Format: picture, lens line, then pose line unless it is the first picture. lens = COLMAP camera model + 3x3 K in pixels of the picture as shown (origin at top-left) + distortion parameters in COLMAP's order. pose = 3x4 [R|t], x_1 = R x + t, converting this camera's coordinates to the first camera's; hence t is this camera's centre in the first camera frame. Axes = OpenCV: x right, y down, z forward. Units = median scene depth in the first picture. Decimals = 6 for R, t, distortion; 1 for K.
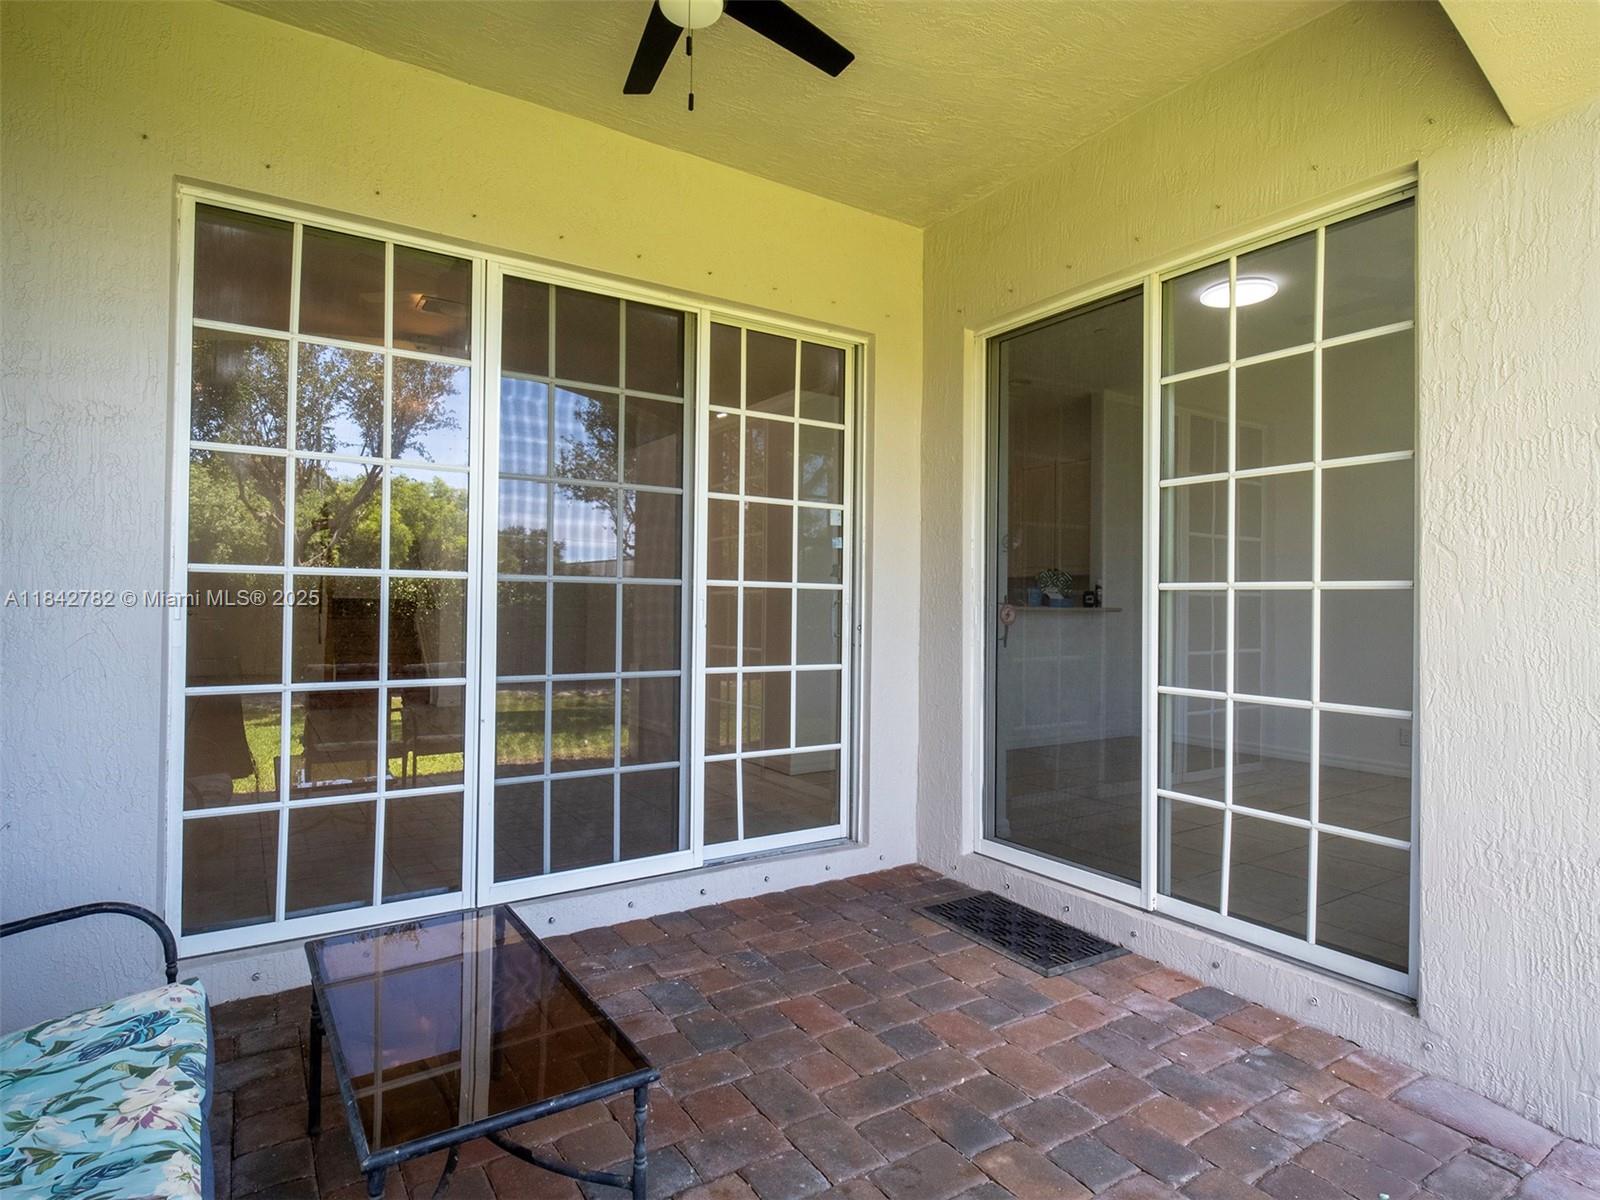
lens RADIAL K [[856.0, 0, 800.0], [0, 856.0, 600.0], [0, 0, 1]] dist [-0.004075, -0.000892]
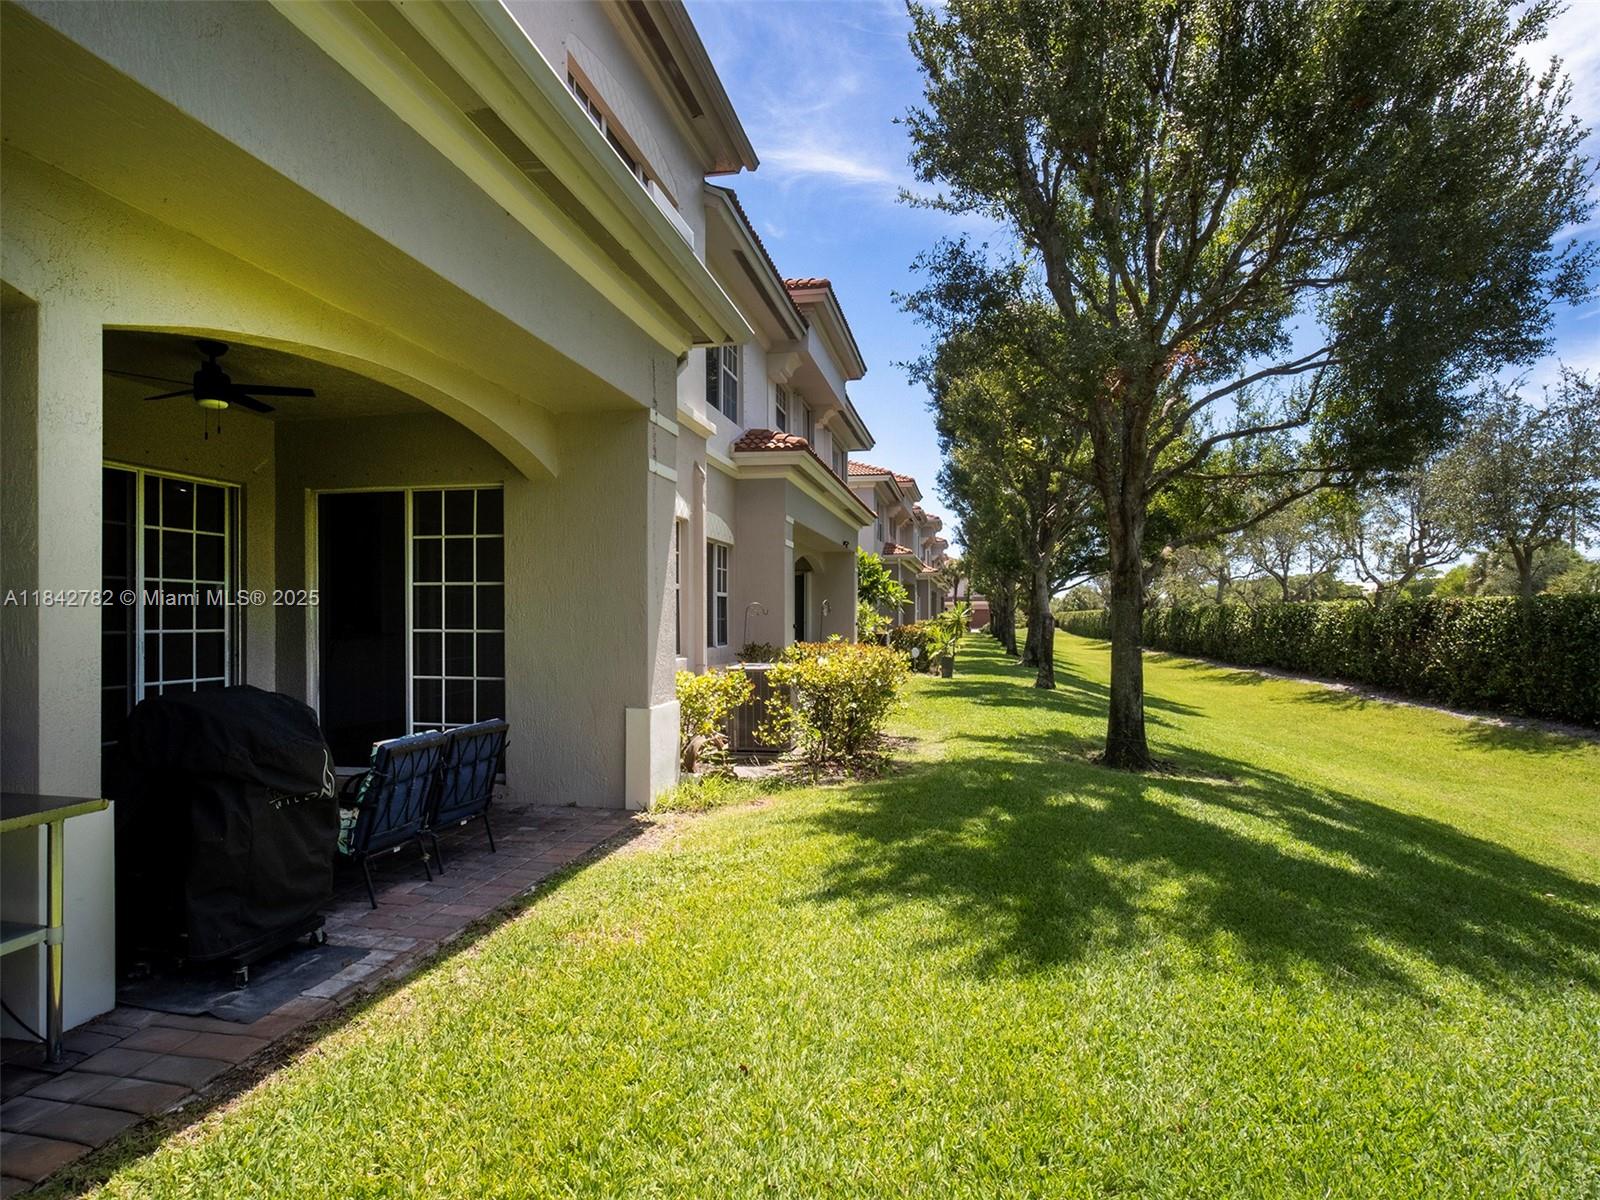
lens RADIAL K [[856.0, 0, 800.0], [0, 856.0, 600.0], [0, 0, 1]] dist [-0.004075, -0.000892]
pose [[0.704223, -0.010707, 0.709898, -0.402095], [0.004574, 0.999934, 0.010544, -0.102971], [-0.709964, -0.004178, 0.704226, -1.147181]]
